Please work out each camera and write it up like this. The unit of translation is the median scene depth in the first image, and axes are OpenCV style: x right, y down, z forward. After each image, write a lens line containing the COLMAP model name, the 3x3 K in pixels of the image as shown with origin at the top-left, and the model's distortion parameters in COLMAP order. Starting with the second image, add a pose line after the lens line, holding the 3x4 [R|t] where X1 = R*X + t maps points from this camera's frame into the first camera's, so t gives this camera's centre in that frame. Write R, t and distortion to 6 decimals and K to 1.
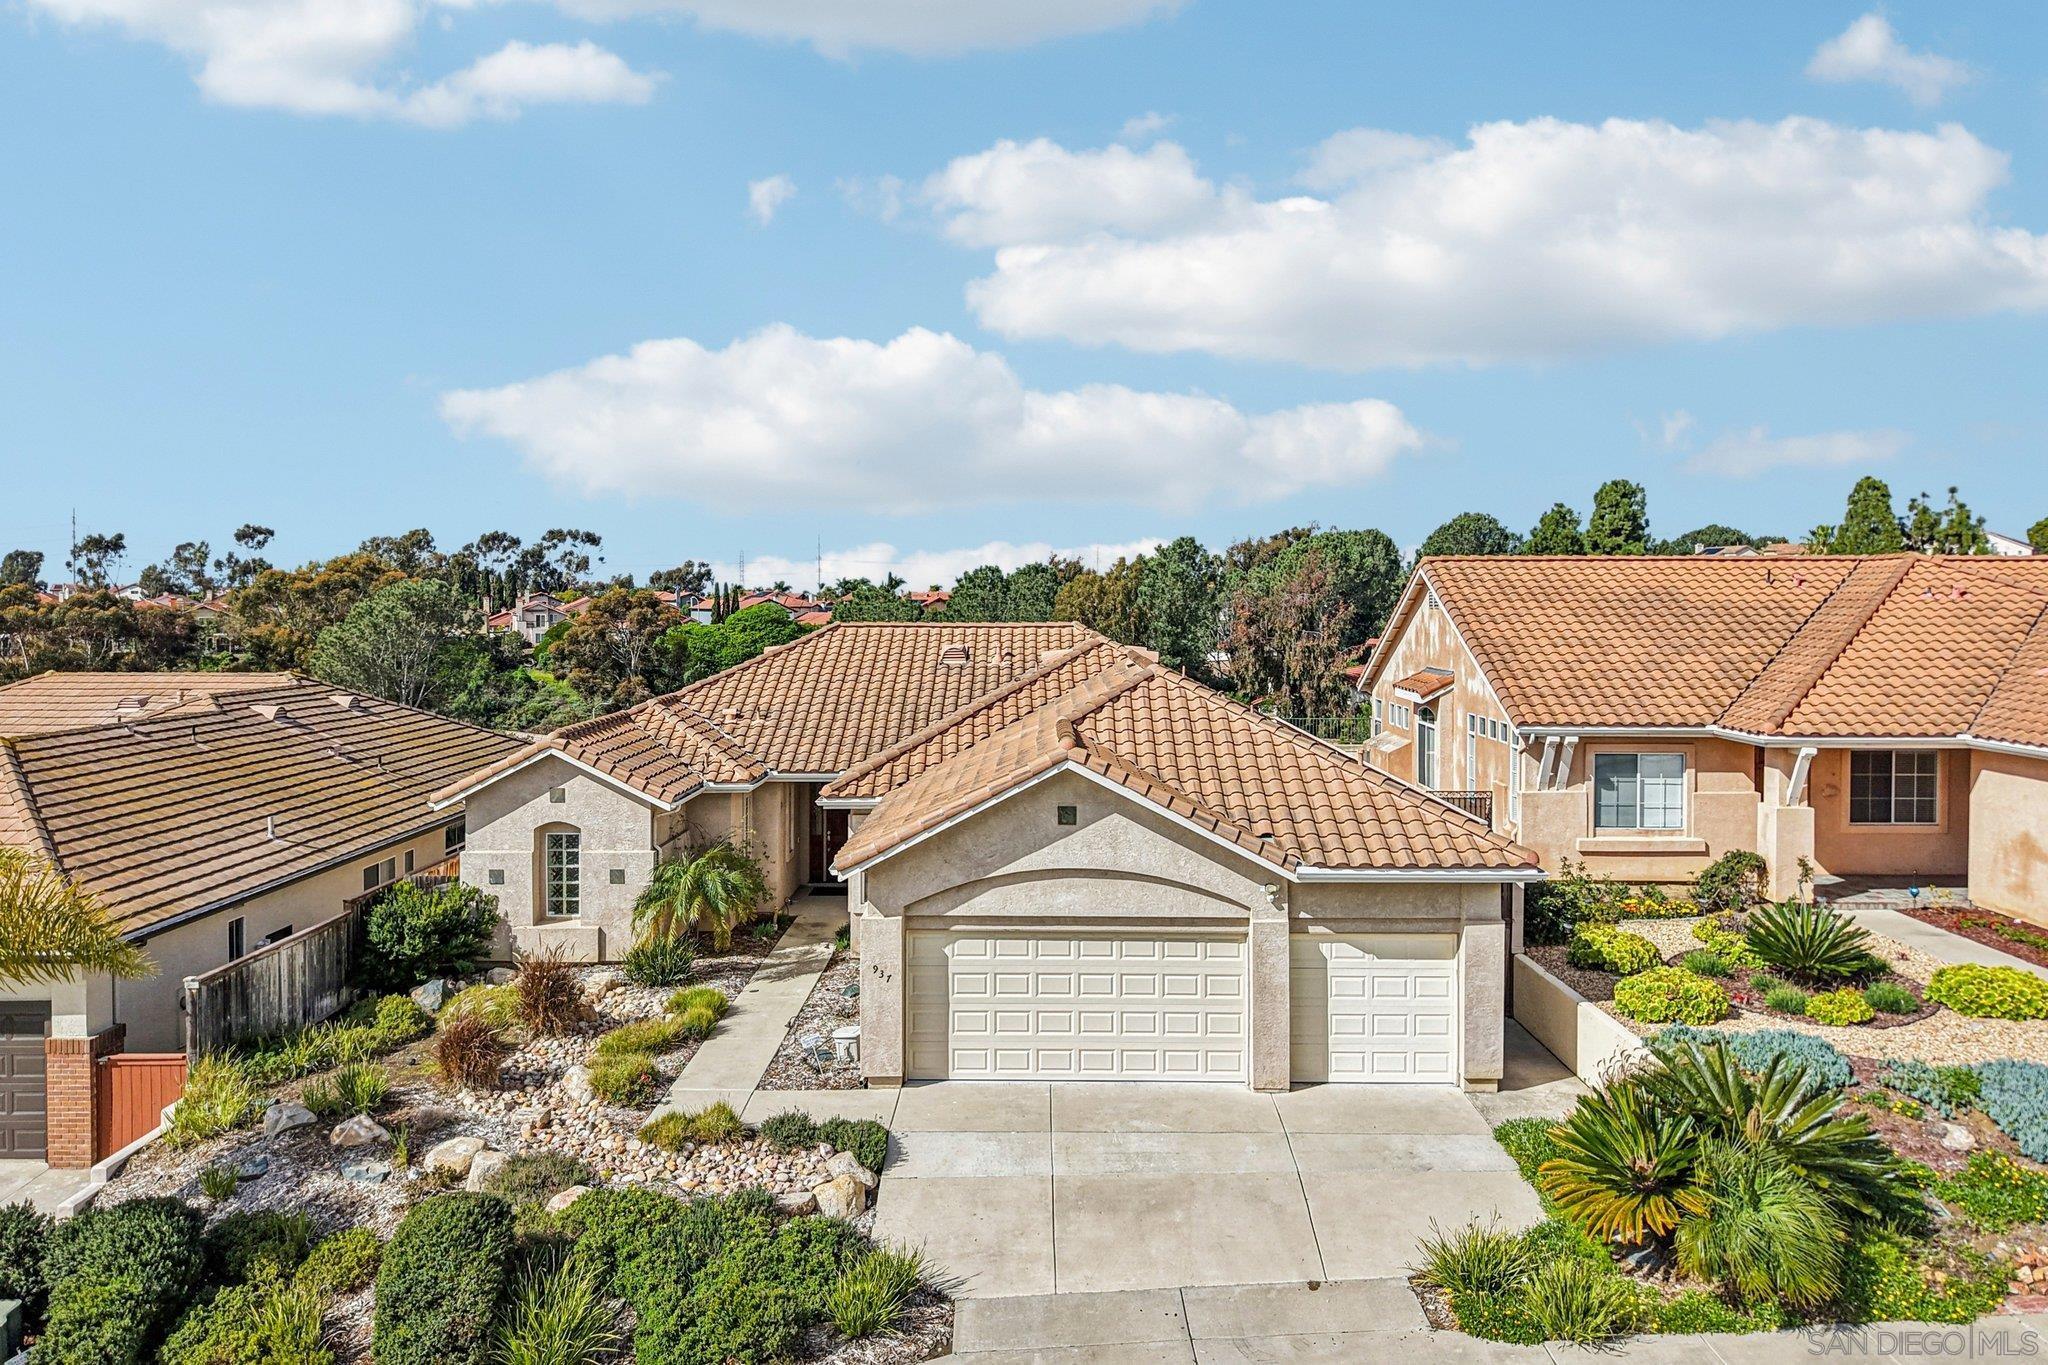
lens RADIAL K [[1390.8, 0, 1024.0], [0, 1390.8, 682.5], [0, 0, 1]] dist [0.060289, -0.078808]
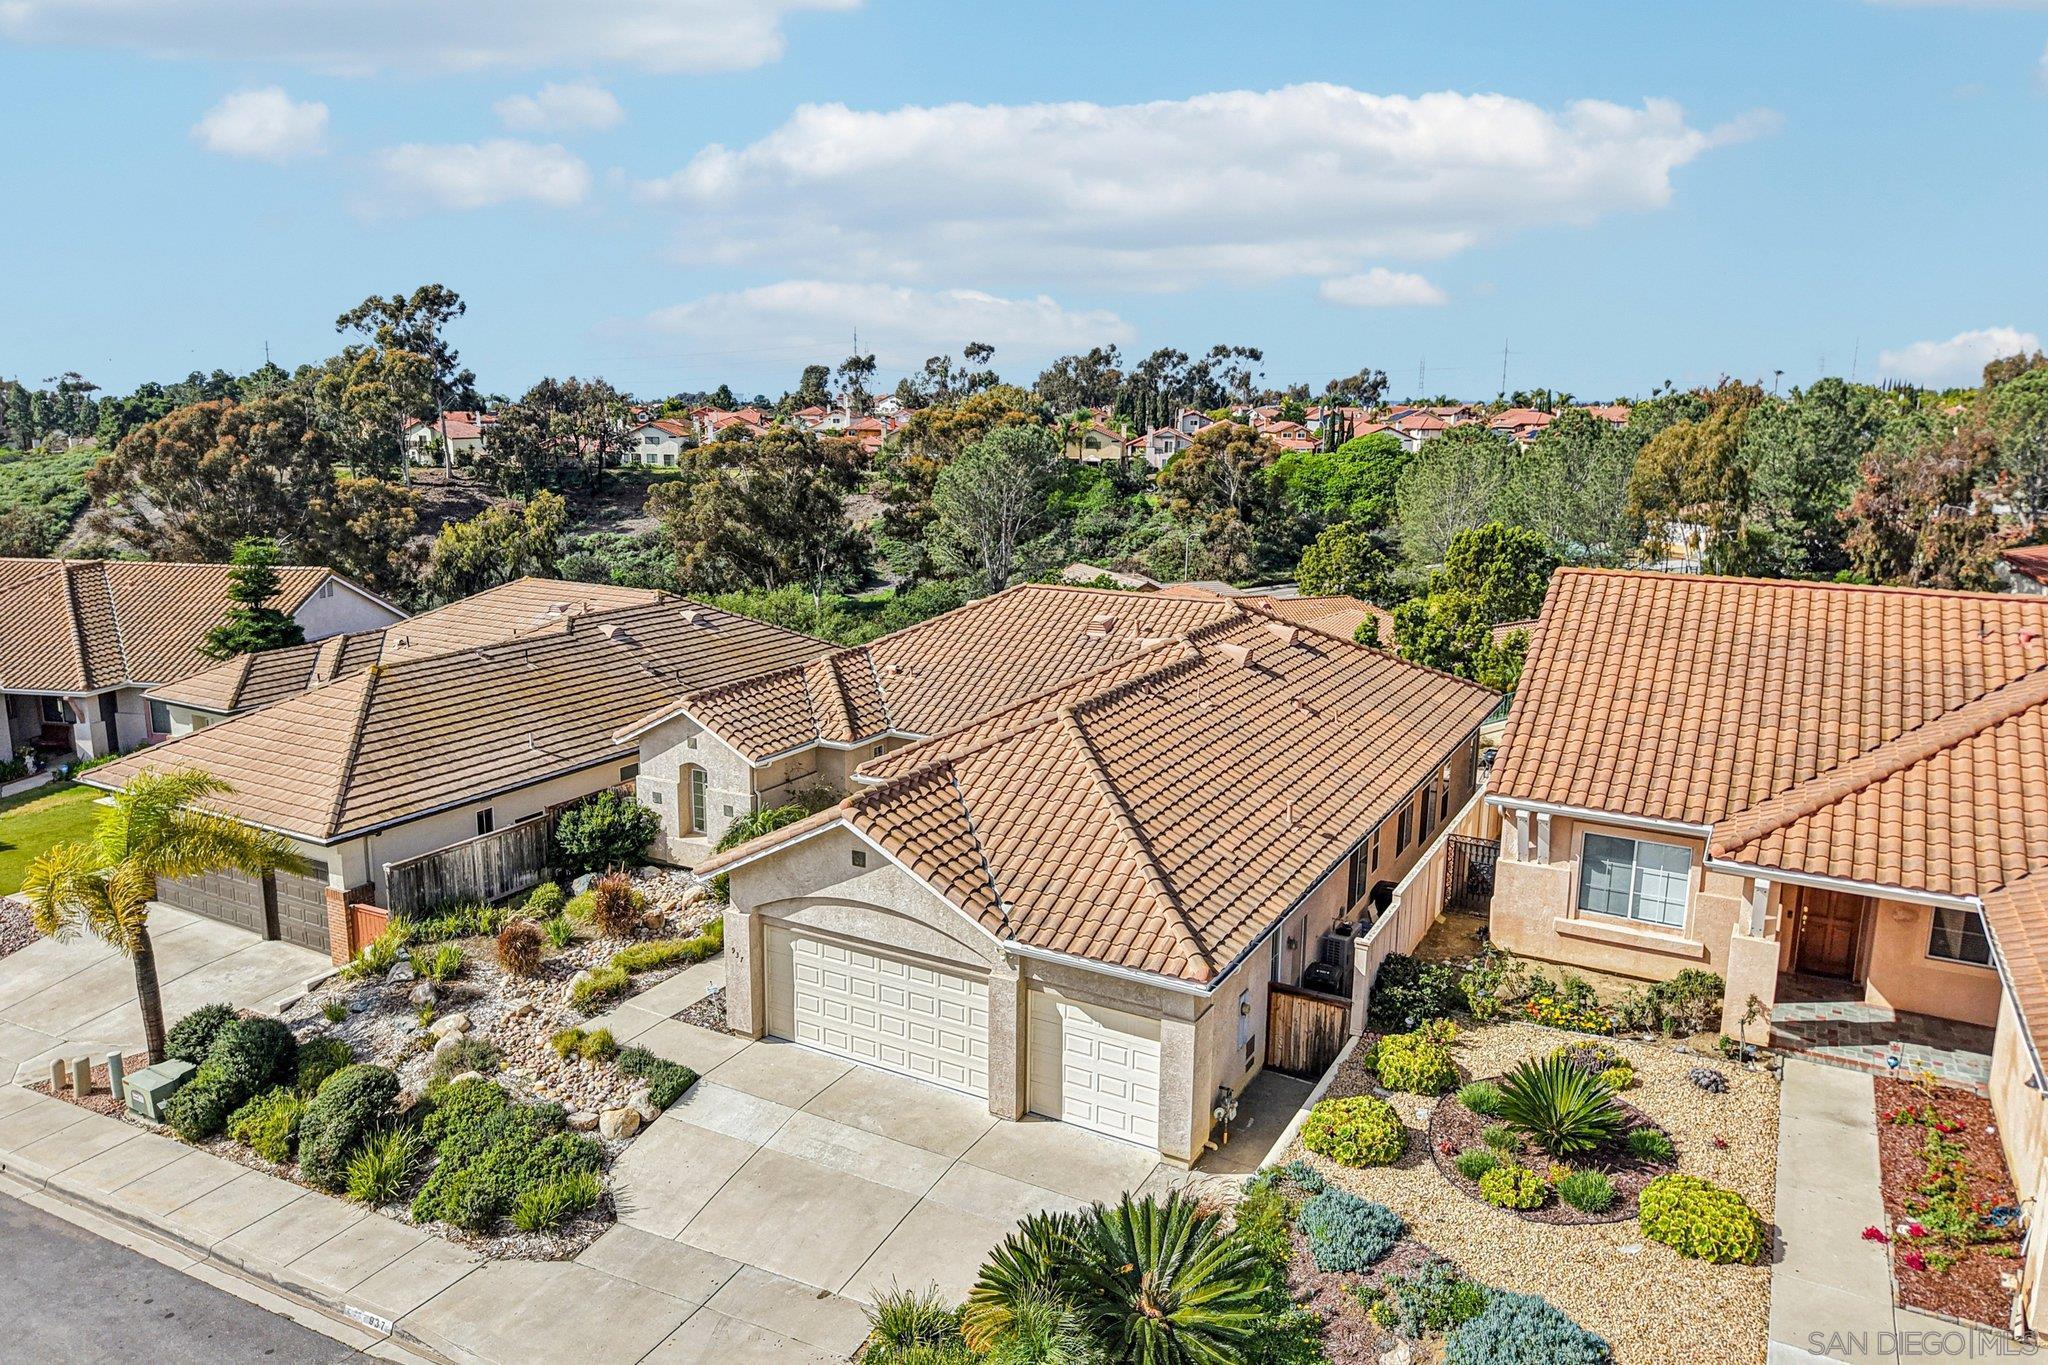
lens RADIAL K [[1361.6, 0, 1023.4], [0, 1361.6, 741.7], [0, 0, 1]] dist [0.064501, -0.076505]
pose [[0.878132, 0.124764, -0.461864, 0.490862], [-0.036164, 0.979946, 0.195956, -0.169772], [0.477050, -0.155372, 0.865033, 0.057068]]
